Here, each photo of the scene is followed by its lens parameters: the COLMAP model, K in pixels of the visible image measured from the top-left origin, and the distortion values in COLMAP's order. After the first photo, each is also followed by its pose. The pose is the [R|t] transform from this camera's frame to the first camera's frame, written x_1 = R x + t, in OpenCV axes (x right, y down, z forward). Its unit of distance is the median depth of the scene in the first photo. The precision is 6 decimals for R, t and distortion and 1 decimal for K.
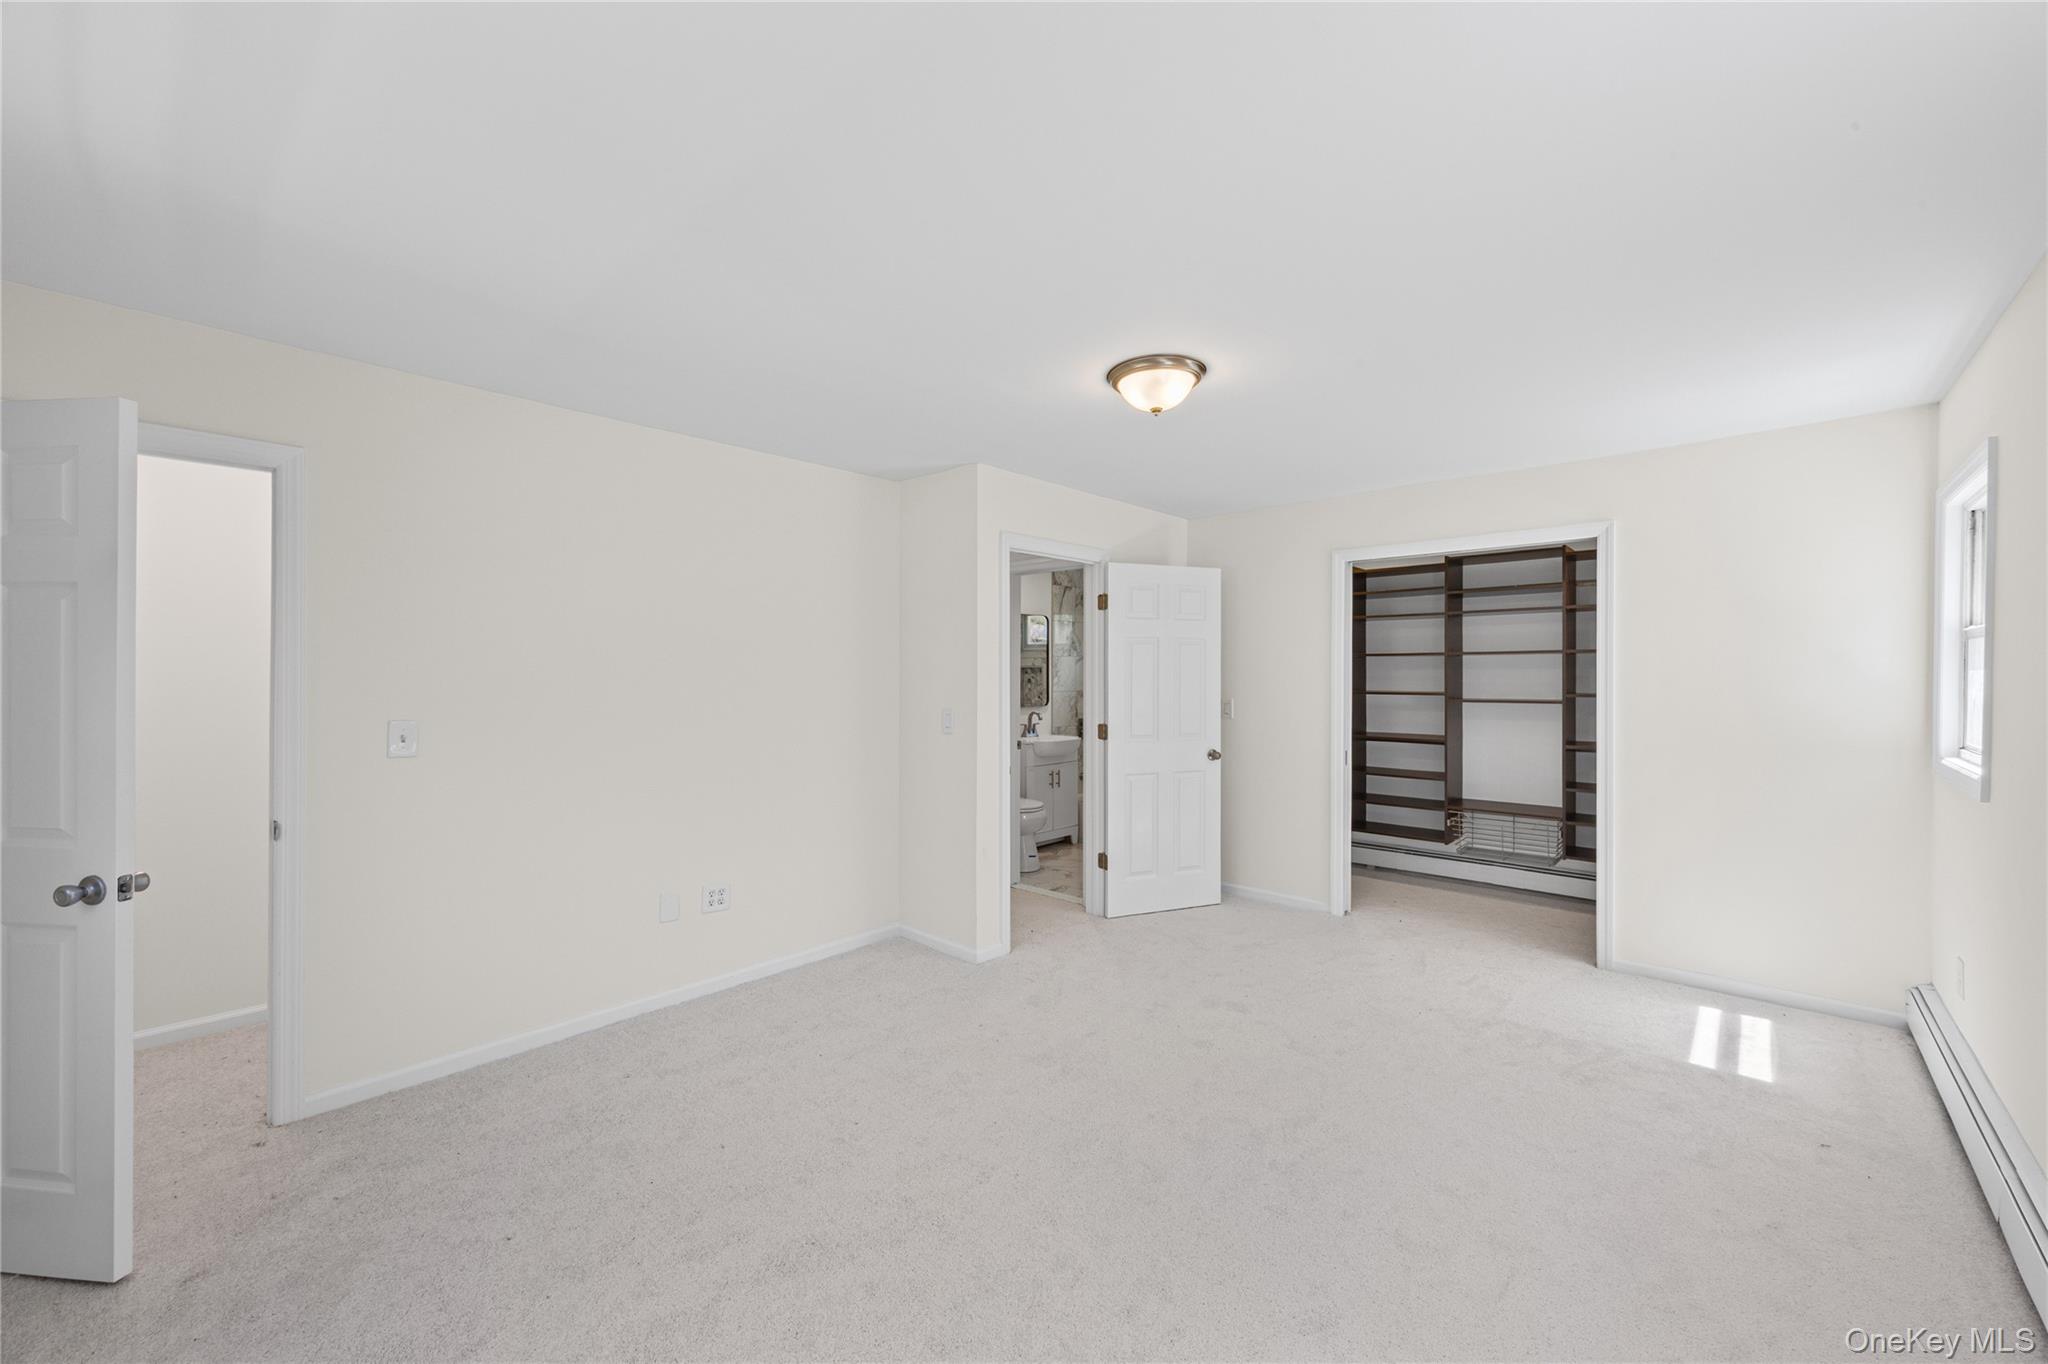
lens RADIAL K [[806.2, 0, 1025.8], [0, 806.2, 682.4], [0, 0, 1]] dist [0.004921, -0.001401]
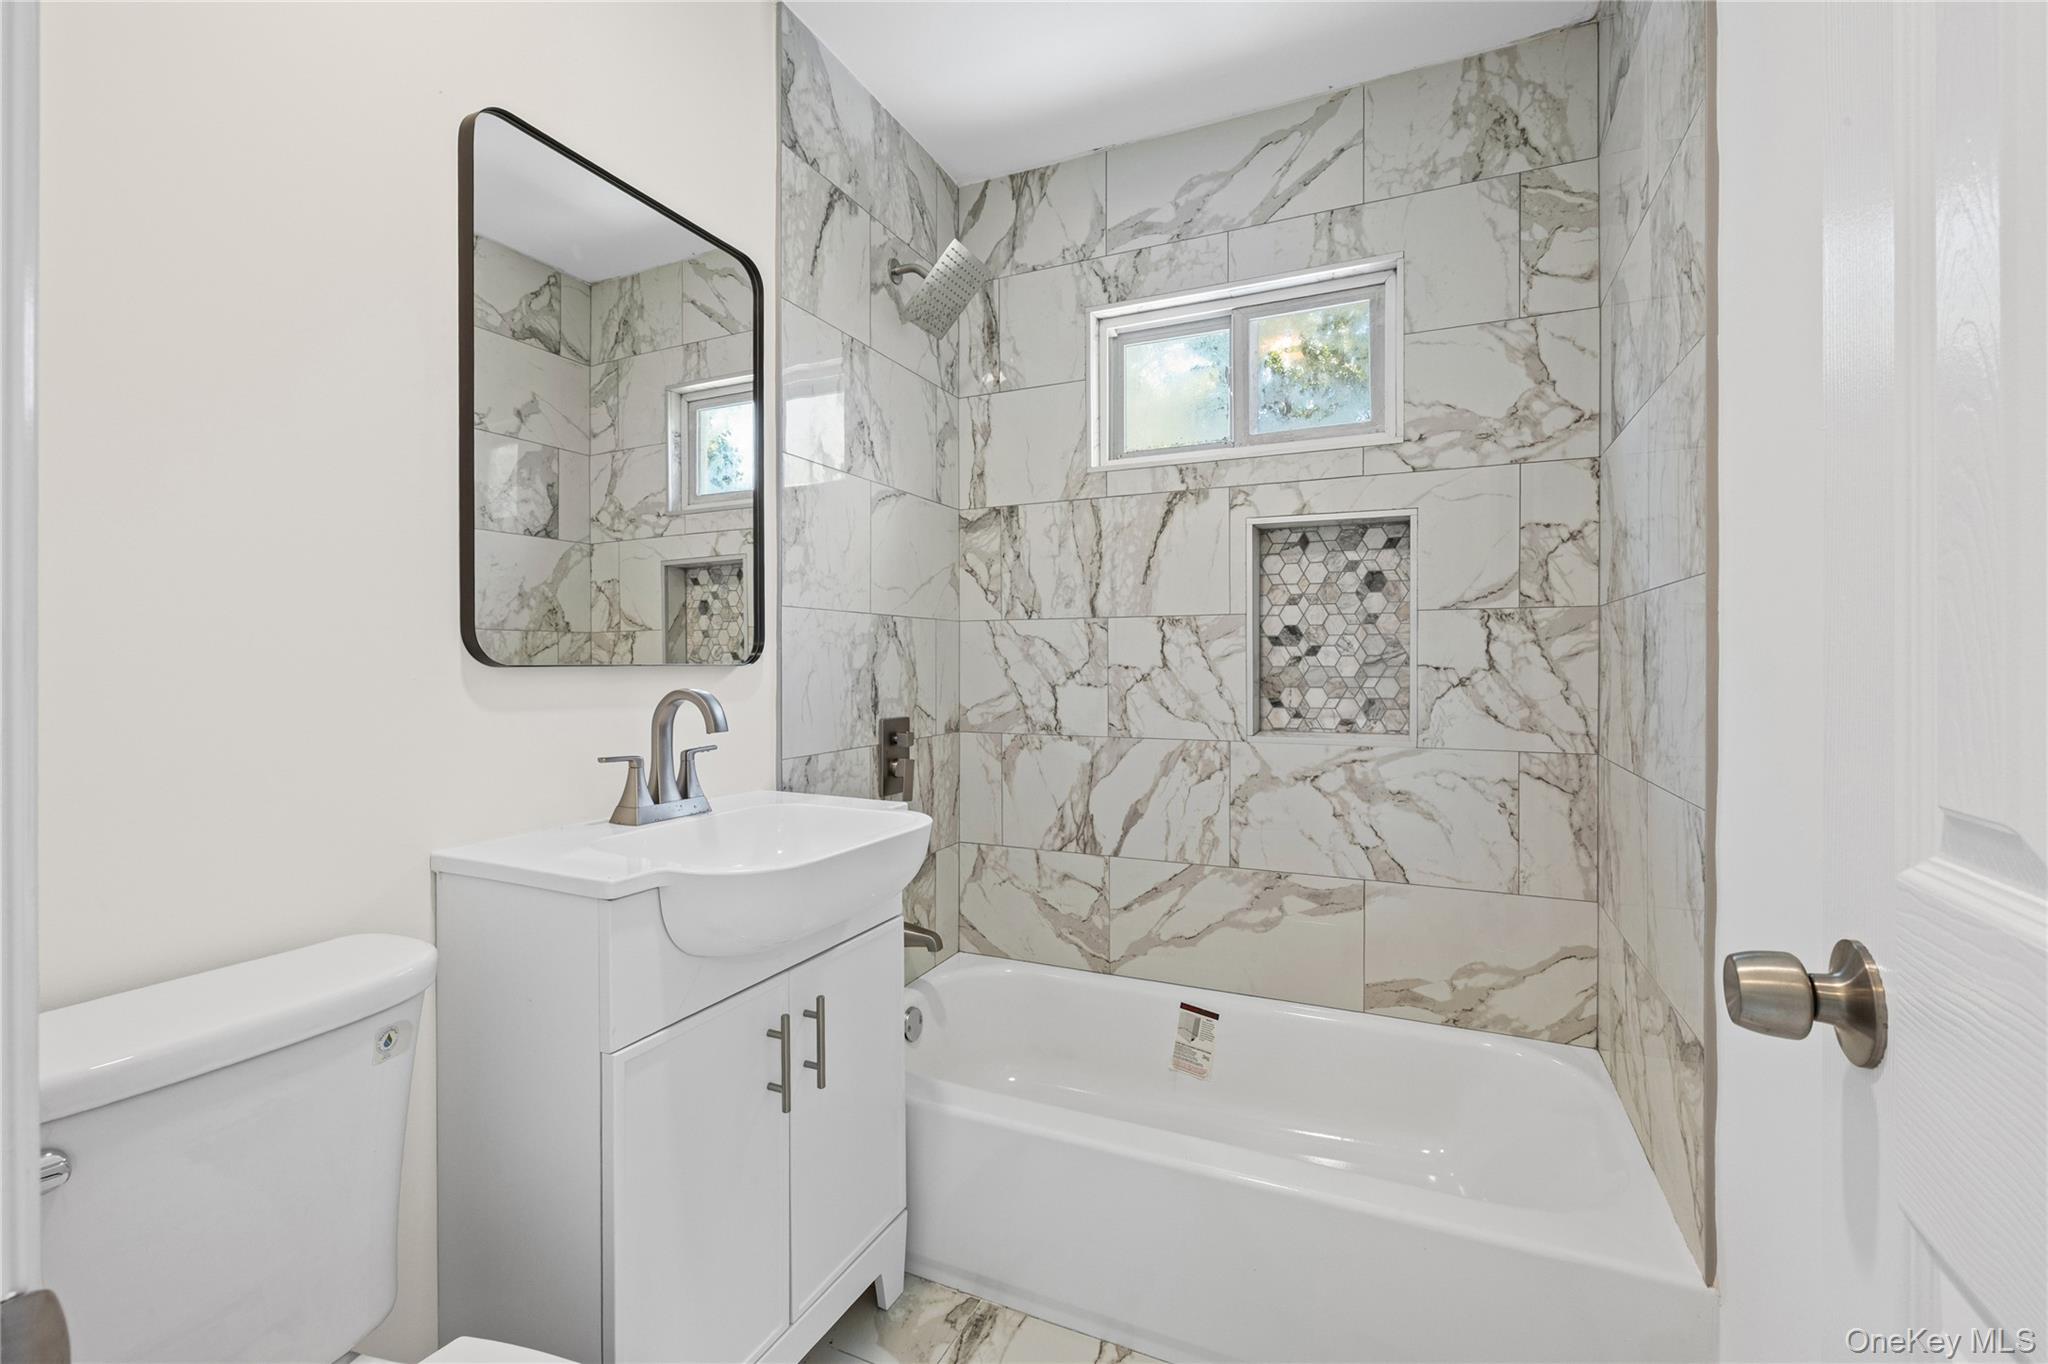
lens RADIAL K [[885.8, 0, 1027.1], [0, 885.8, 676.5], [0, 0, 1]] dist [-0.003281, -0.000083]
pose [[0.951602, -0.004115, 0.307307, 0.022362], [0.003749, 0.999991, 0.001780, 0.031103], [-0.307312, -0.000541, 0.951609, 0.737420]]
